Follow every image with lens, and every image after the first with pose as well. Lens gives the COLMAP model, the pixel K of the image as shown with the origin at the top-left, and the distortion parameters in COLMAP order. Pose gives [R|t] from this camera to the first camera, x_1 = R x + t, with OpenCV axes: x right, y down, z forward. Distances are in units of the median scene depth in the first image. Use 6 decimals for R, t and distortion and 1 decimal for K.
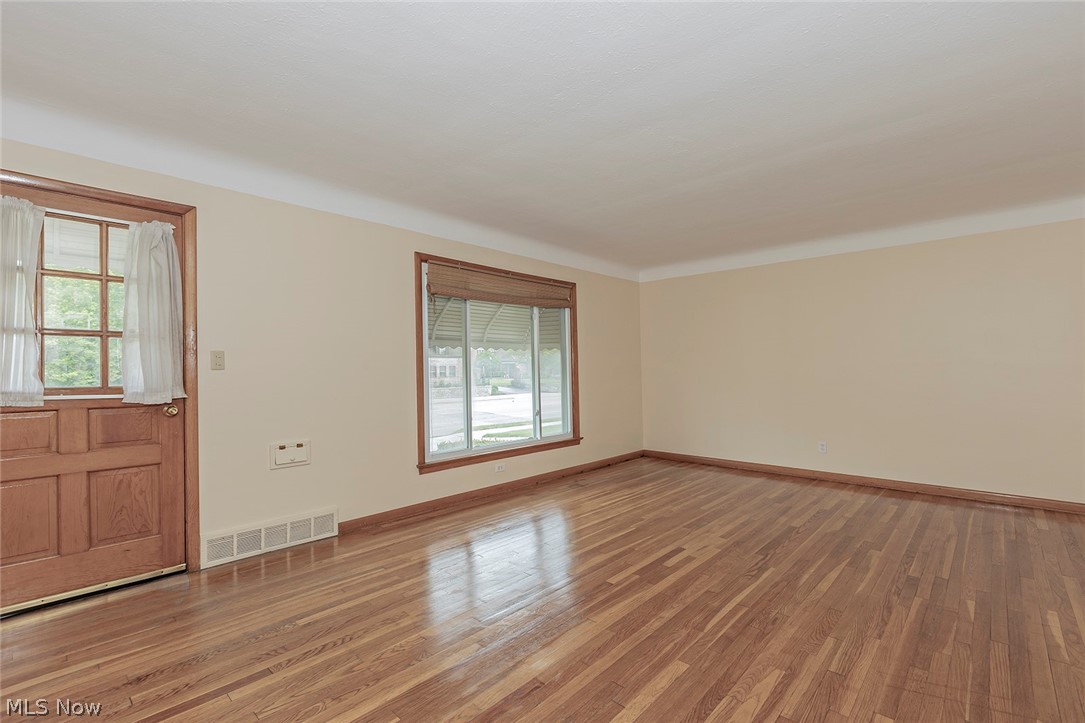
lens RADIAL K [[491.0, 0, 542.5], [0, 491.0, 361.5], [0, 0, 1]] dist [-0.002537, -0.000550]
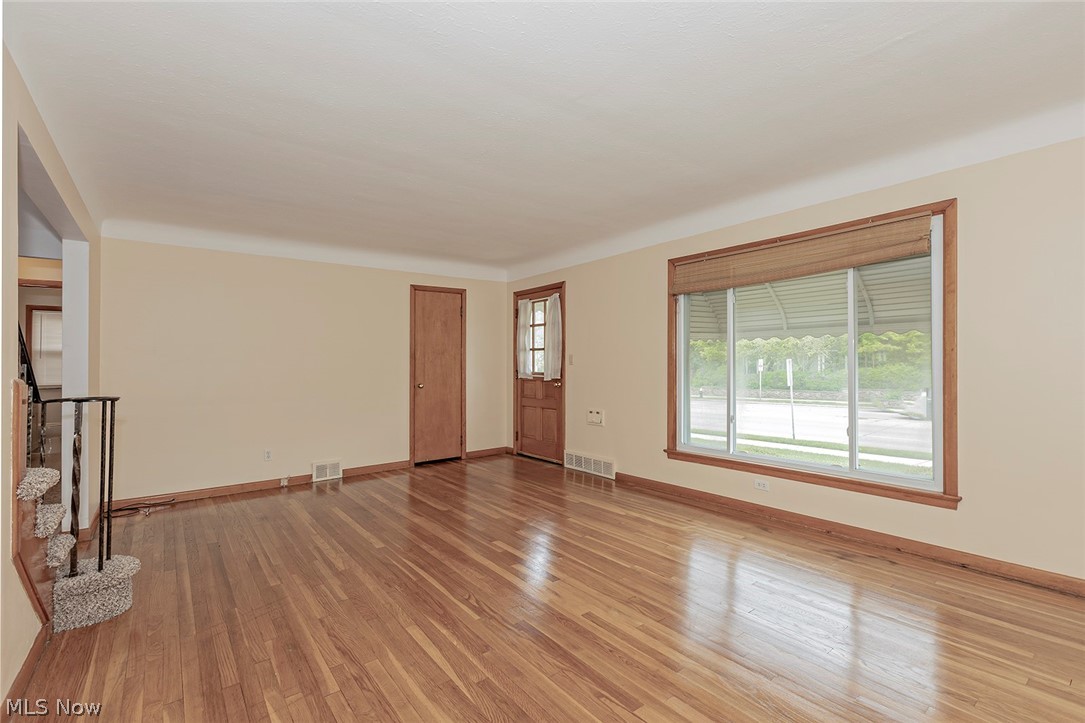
lens RADIAL K [[491.0, 0, 542.5], [0, 491.0, 361.5], [0, 0, 1]] dist [-0.002537, -0.000550]
pose [[-0.169382, 0.003760, -0.985543, 1.238881], [0.024945, 0.999689, -0.000473, 0.002866], [0.985235, -0.024665, -0.169423, 1.246157]]
